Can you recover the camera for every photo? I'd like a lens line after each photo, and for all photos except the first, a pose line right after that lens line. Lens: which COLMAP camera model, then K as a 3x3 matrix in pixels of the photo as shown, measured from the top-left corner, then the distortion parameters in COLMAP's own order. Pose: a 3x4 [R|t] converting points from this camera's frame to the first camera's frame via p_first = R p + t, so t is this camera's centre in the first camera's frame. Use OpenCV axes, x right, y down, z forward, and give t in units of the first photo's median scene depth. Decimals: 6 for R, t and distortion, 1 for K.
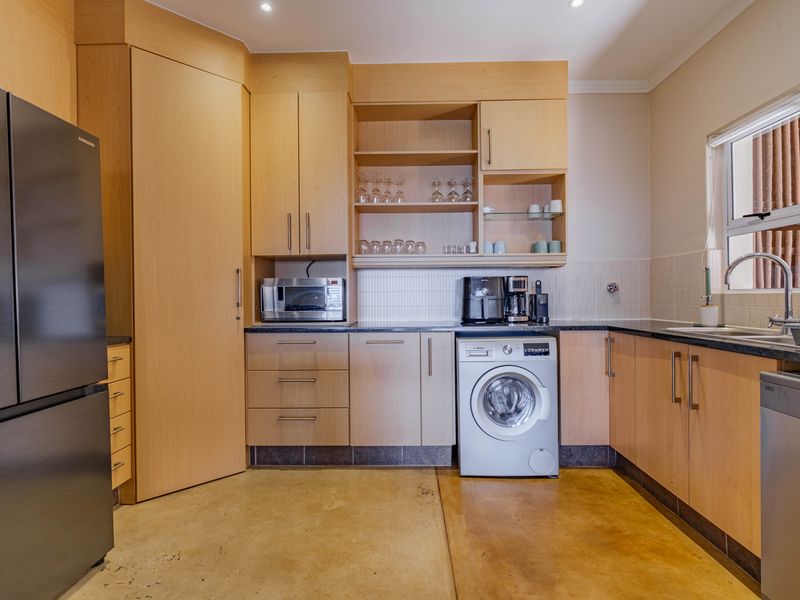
lens RADIAL K [[437.2, 0, 394.0], [0, 437.2, 303.5], [0, 0, 1]] dist [-0.014386, 0.003251]
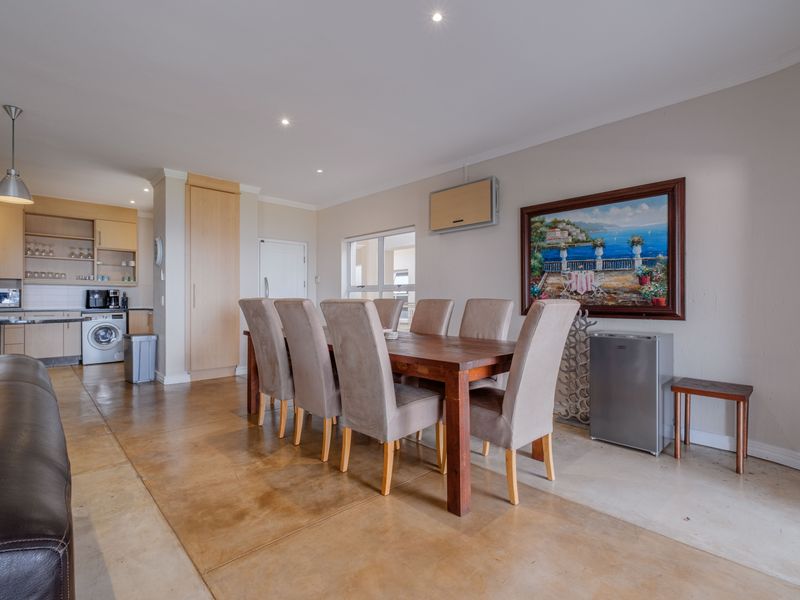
lens RADIAL K [[384.3, 0, 402.7], [0, 384.3, 299.2], [0, 0, 1]] dist [0.001742, -0.003677]
pose [[0.701428, 0.008376, 0.712692, -0.129655], [0.004726, 0.999854, -0.016402, 0.036025], [-0.712725, 0.014873, 0.701286, -1.764643]]
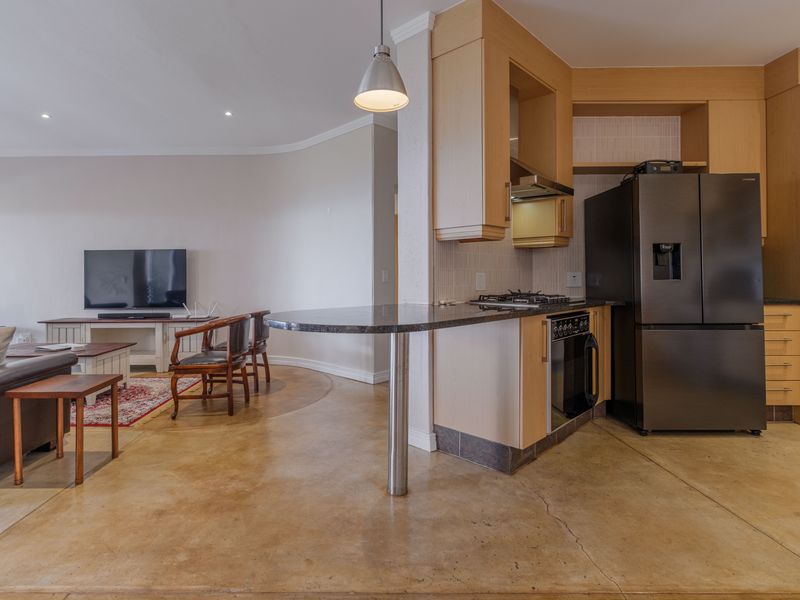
lens RADIAL K [[437.2, 0, 358.7], [0, 437.2, 271.1], [0, 0, 1]] dist [-0.014386, 0.003251]
pose [[0.021962, -0.010091, -0.999708, 0.534180], [-0.014731, 0.999837, -0.010416, 0.014251], [0.999650, 0.014956, 0.021810, -0.310941]]
